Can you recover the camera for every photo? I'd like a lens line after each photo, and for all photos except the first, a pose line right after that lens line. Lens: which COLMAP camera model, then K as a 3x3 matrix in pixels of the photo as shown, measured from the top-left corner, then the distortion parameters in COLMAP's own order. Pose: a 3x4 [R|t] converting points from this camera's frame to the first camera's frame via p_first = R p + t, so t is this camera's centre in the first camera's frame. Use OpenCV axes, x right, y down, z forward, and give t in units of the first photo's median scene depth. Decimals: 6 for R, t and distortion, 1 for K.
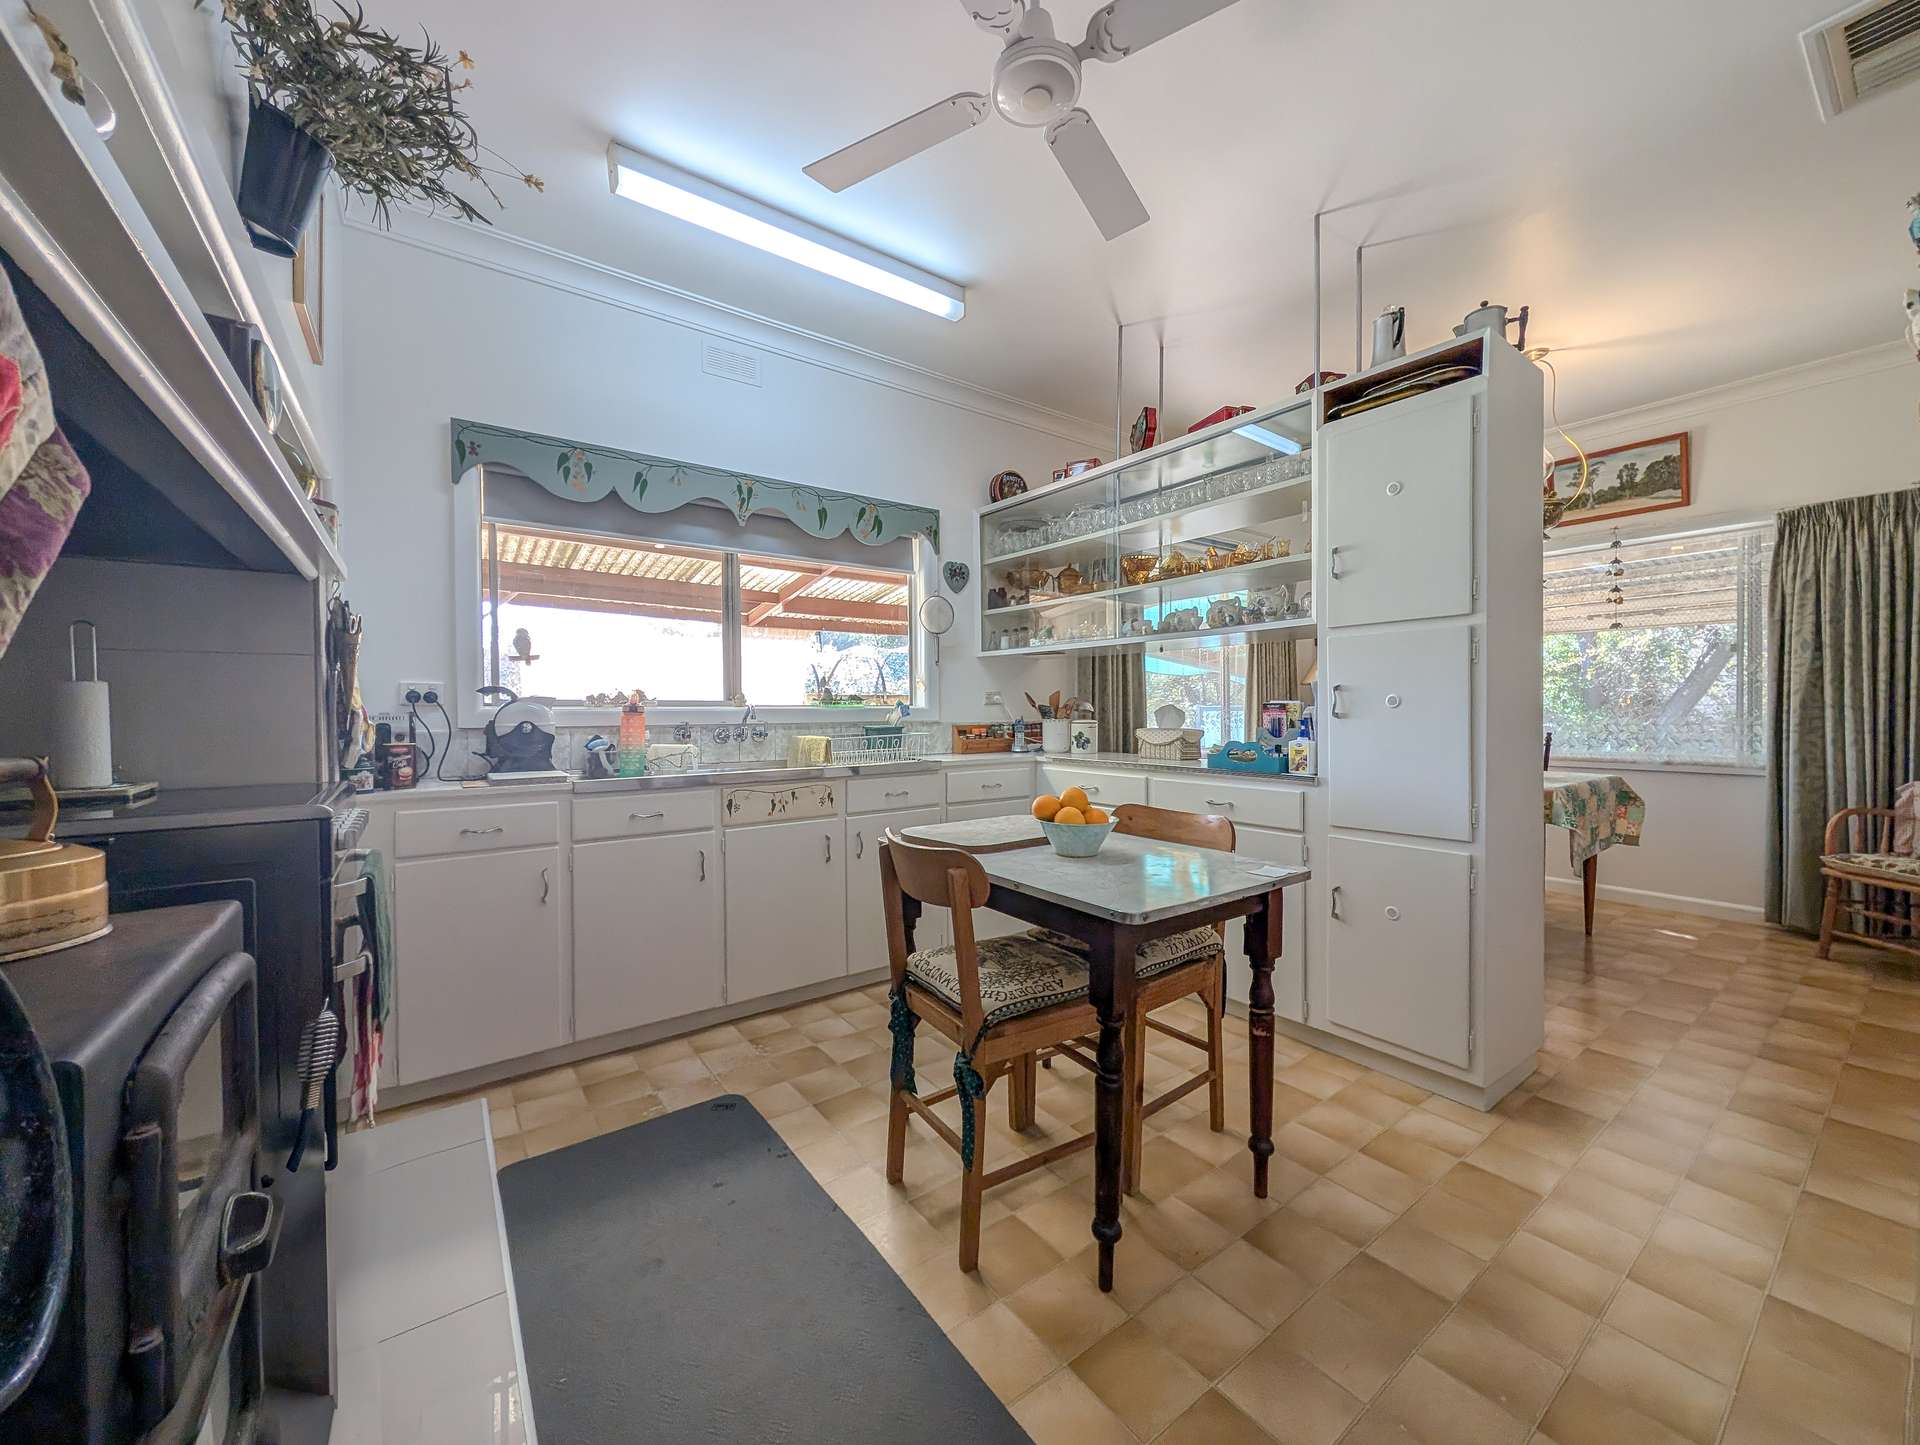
lens RADIAL K [[742.7, 0, 966.0], [0, 742.7, 719.9], [0, 0, 1]] dist [0.000208, 0.000139]
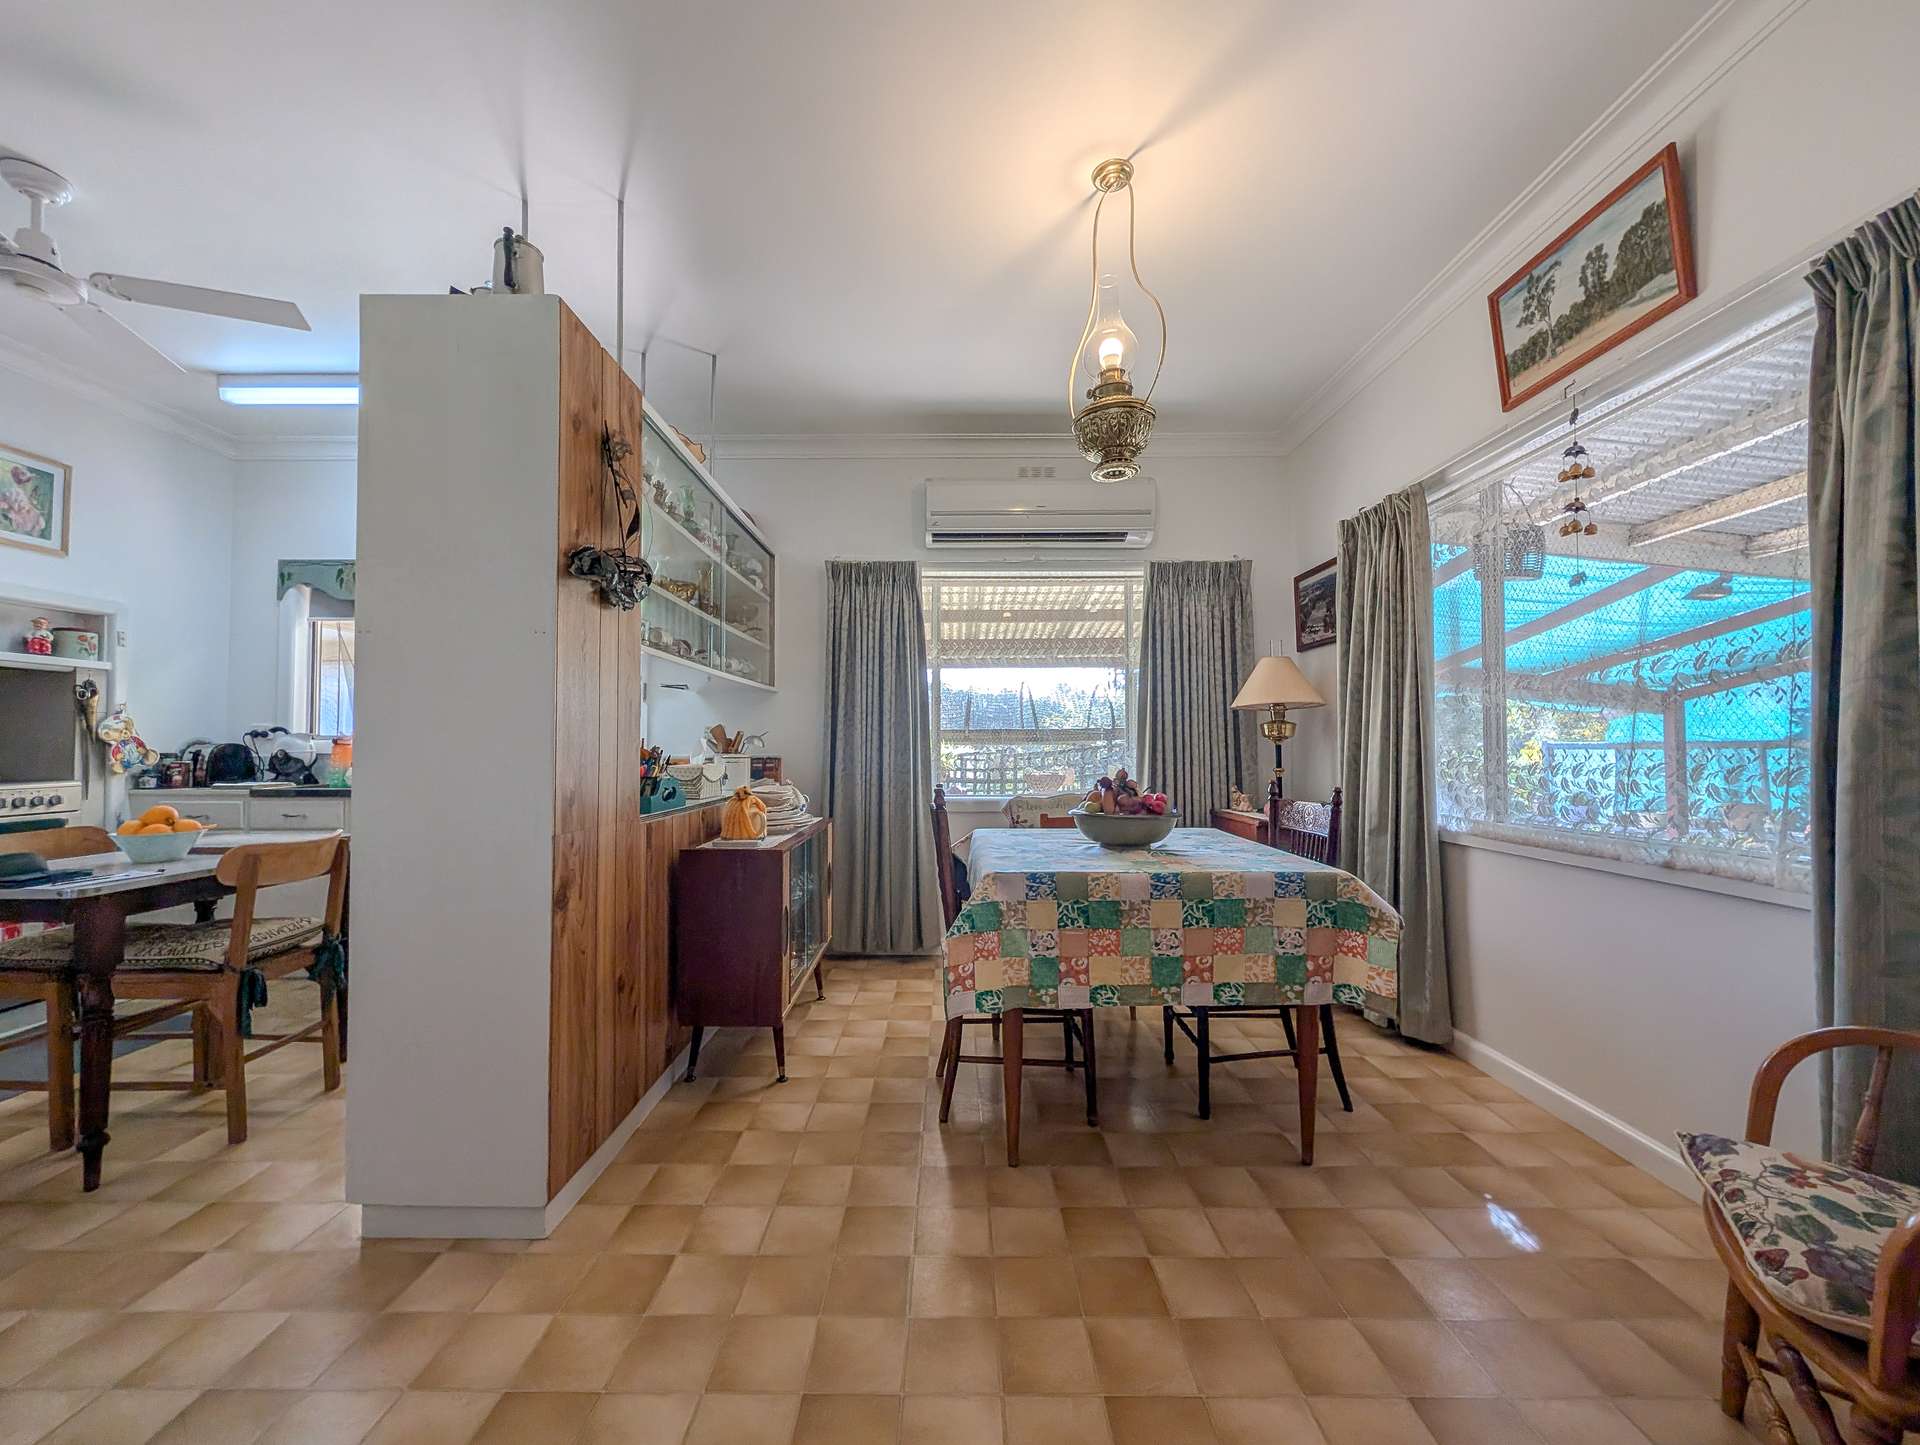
lens RADIAL K [[742.7, 0, 956.0], [0, 742.7, 729.7], [0, 0, 1]] dist [0.000208, 0.000139]
pose [[0.799299, -0.006441, -0.600899, 0.868184], [-0.009734, 0.999673, -0.023663, -0.010026], [0.600854, 0.024763, 0.798975, 0.366543]]
